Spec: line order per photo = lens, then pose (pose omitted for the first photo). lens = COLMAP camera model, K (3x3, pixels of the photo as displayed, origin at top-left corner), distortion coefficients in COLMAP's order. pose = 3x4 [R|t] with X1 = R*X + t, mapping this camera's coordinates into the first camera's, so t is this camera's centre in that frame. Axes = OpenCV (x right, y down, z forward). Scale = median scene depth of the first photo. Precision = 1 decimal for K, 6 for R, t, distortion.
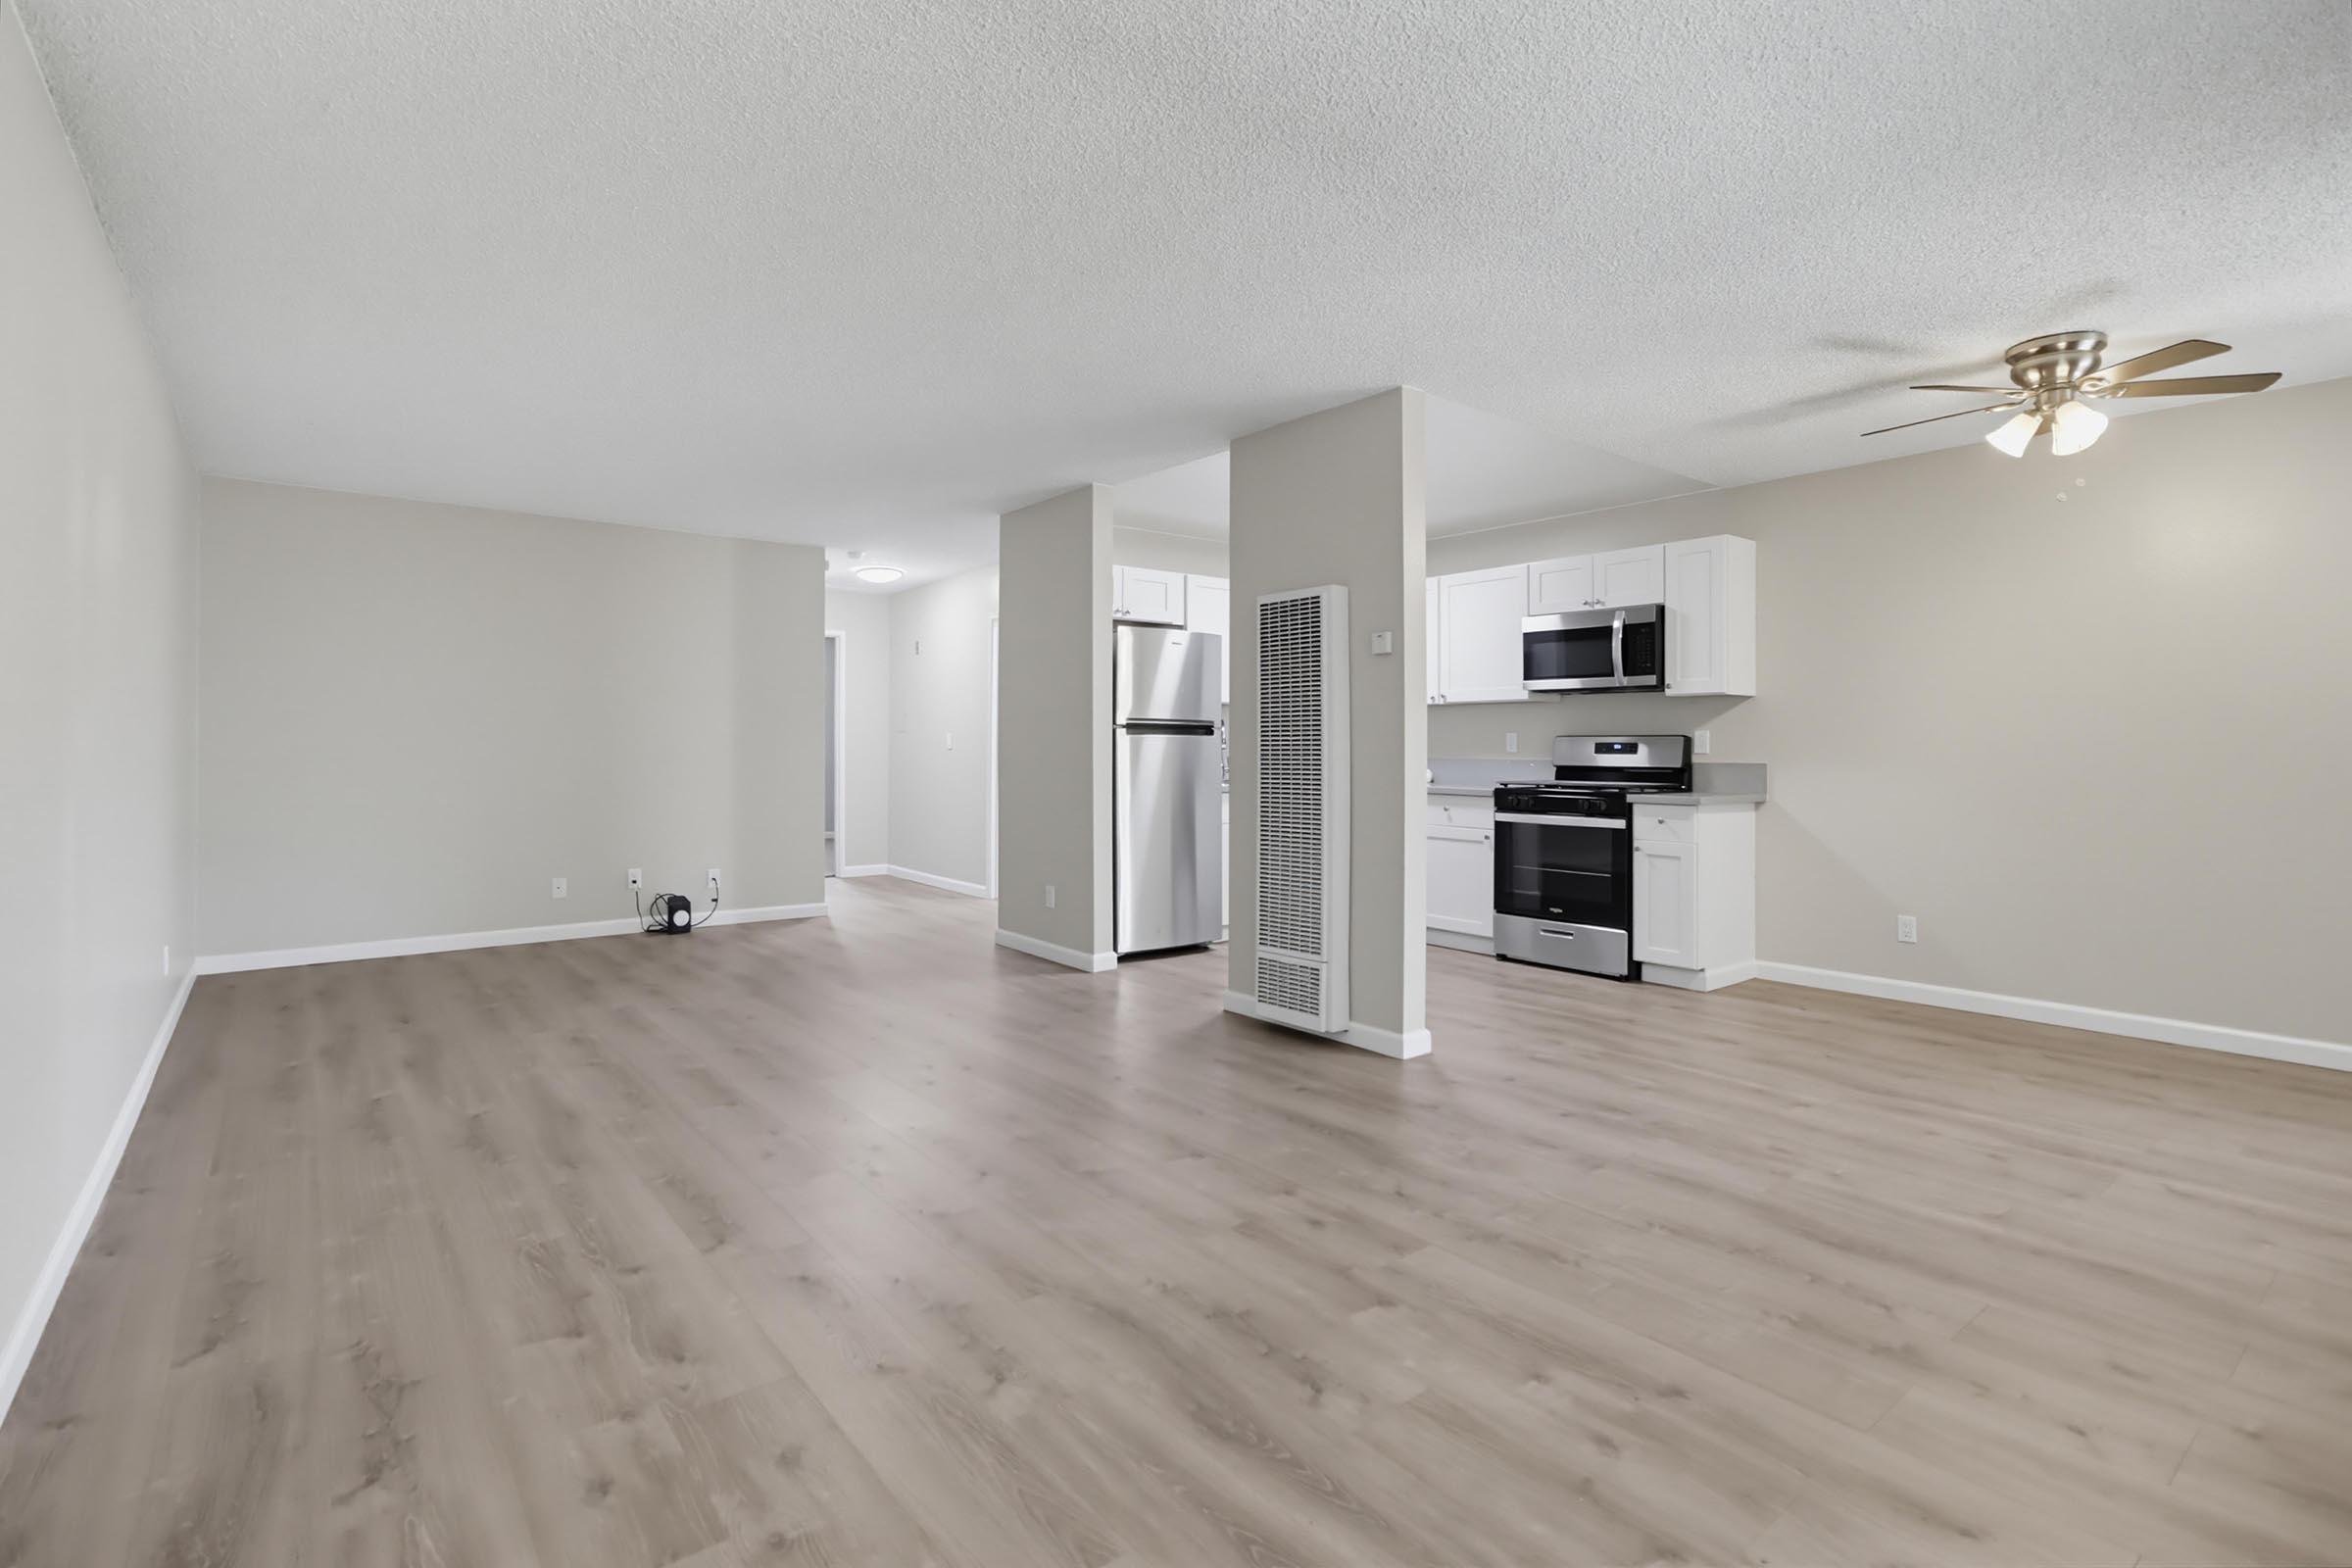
lens RADIAL K [[1113.6, 0, 1175.4], [0, 1113.6, 739.9], [0, 0, 1]] dist [0.000577, 0.000272]
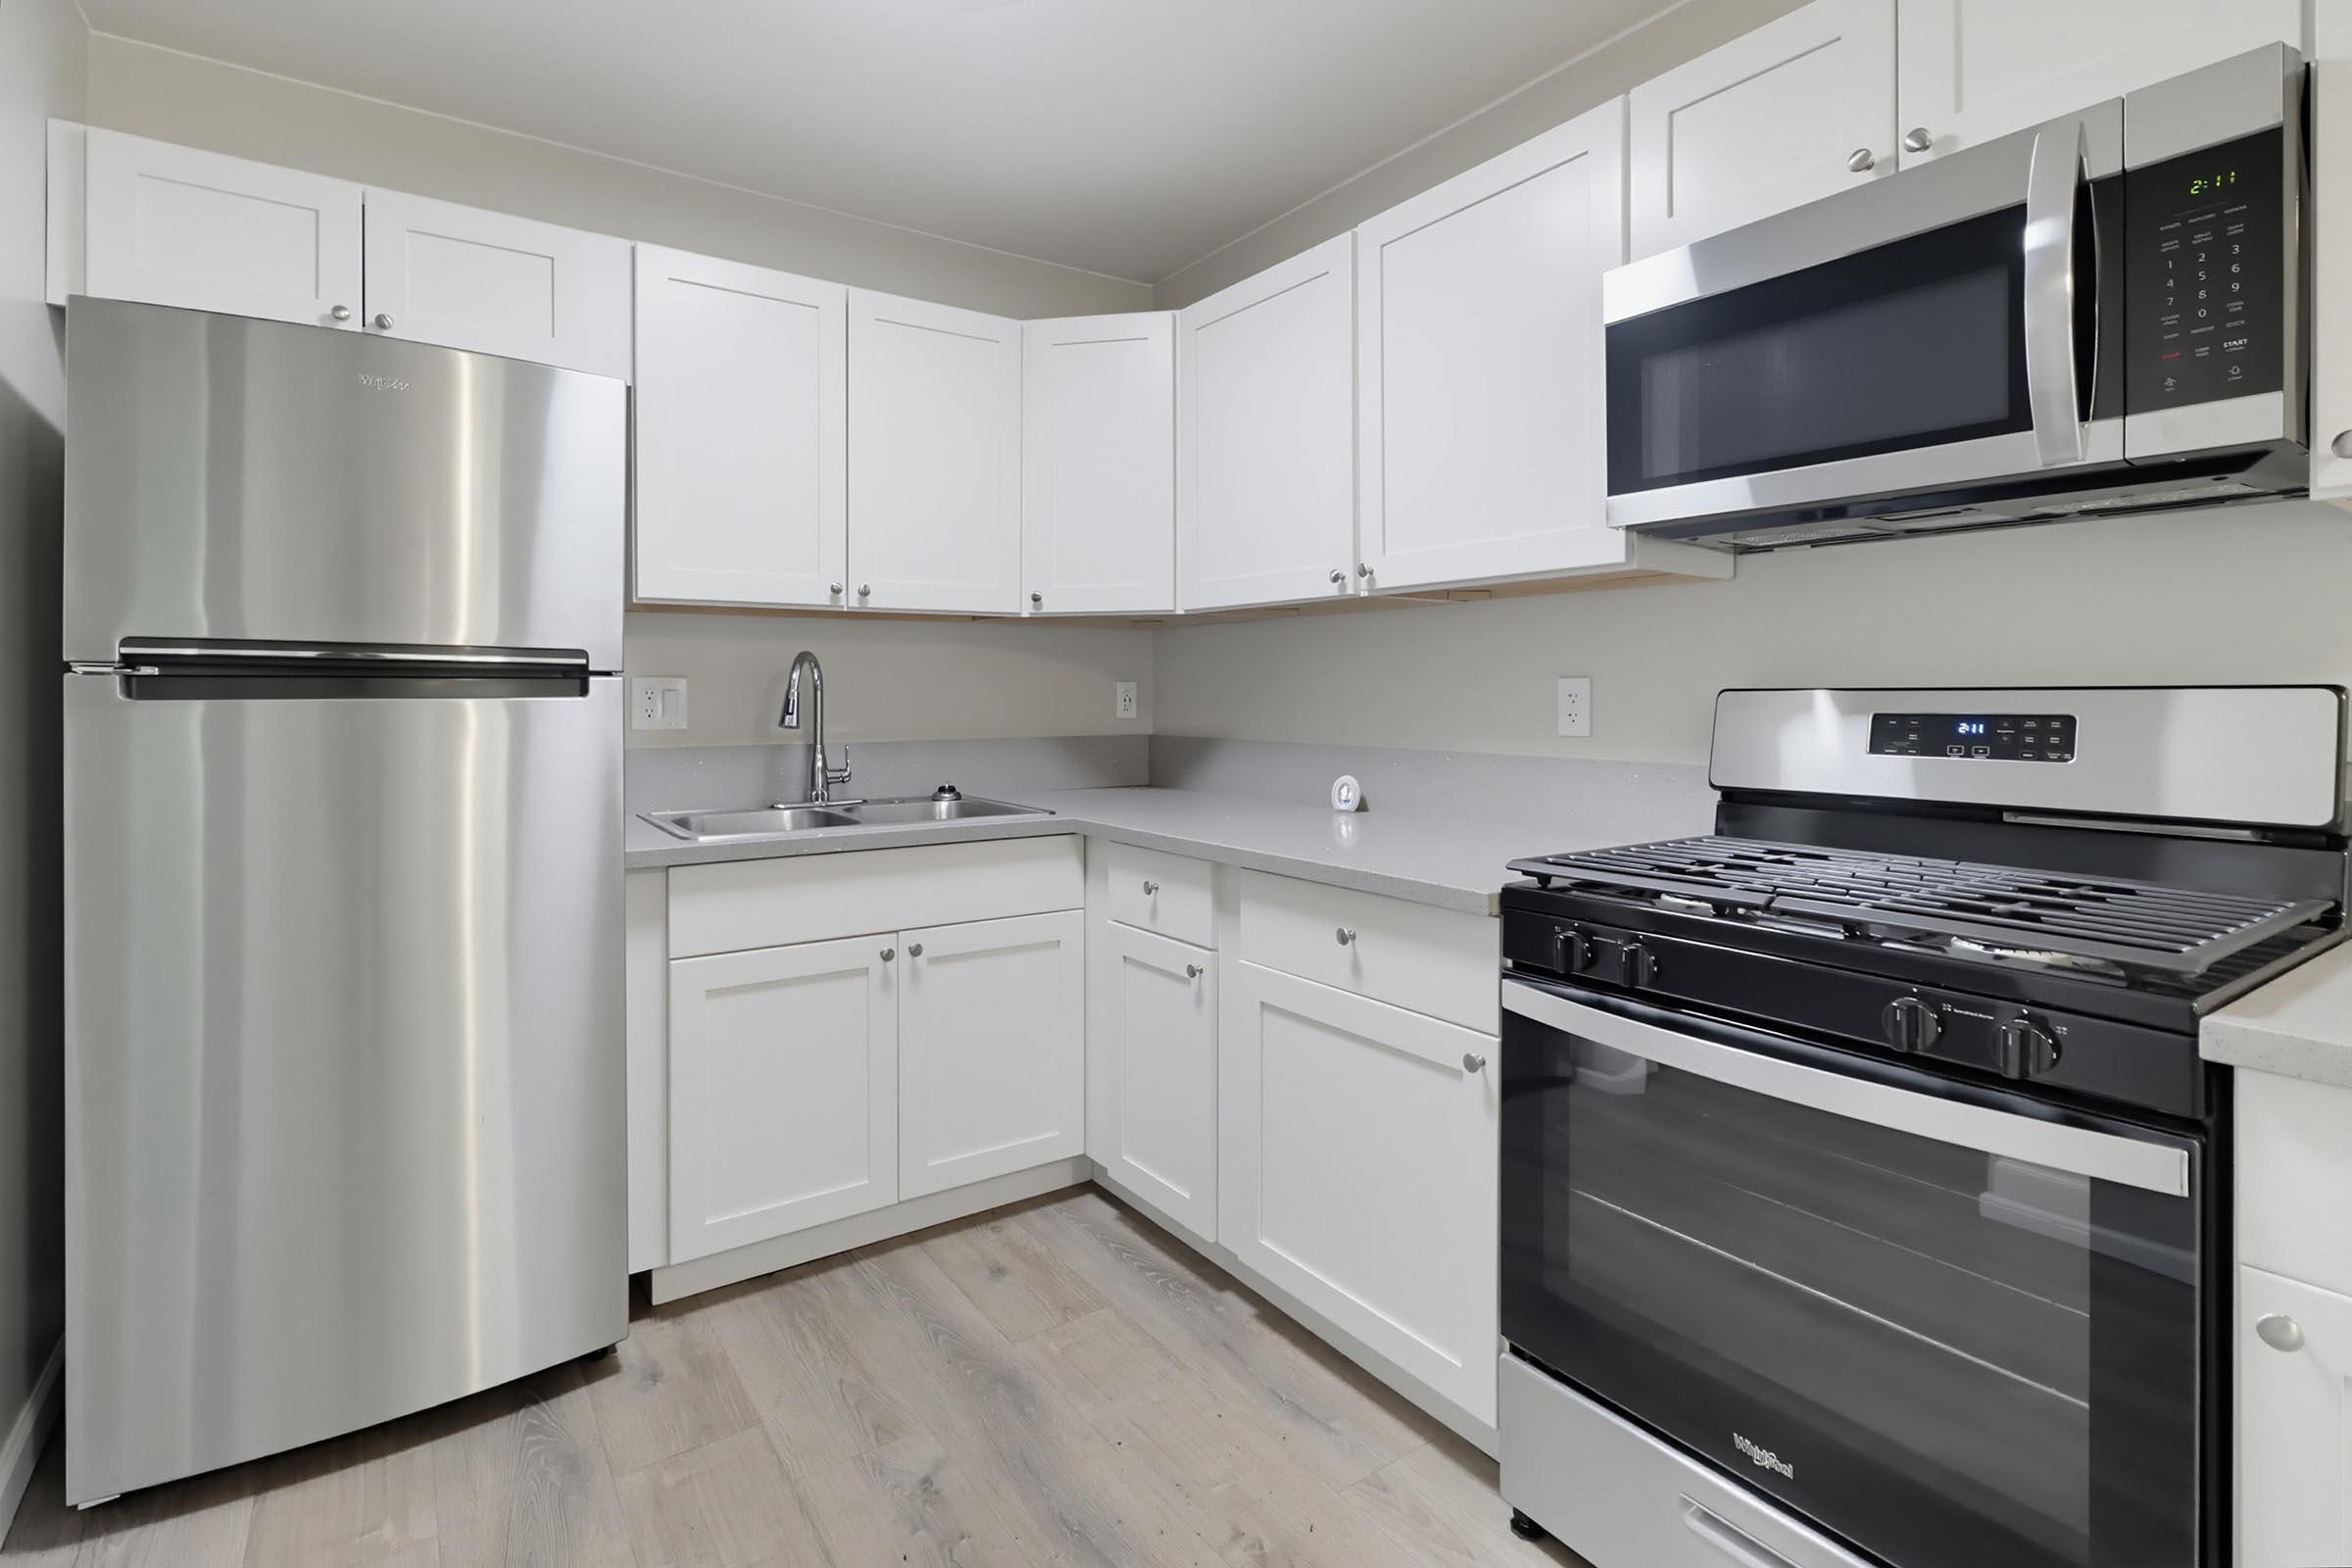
lens RADIAL K [[1108.6, 0, 1144.0], [0, 1108.6, 695.1], [0, 0, 1]] dist [-0.024470, 0.013031]
pose [[0.996952, -0.005137, -0.077850, 0.230821], [0.005597, 0.999968, 0.005697, -0.004861], [0.077818, -0.006116, 0.996949, 0.757539]]
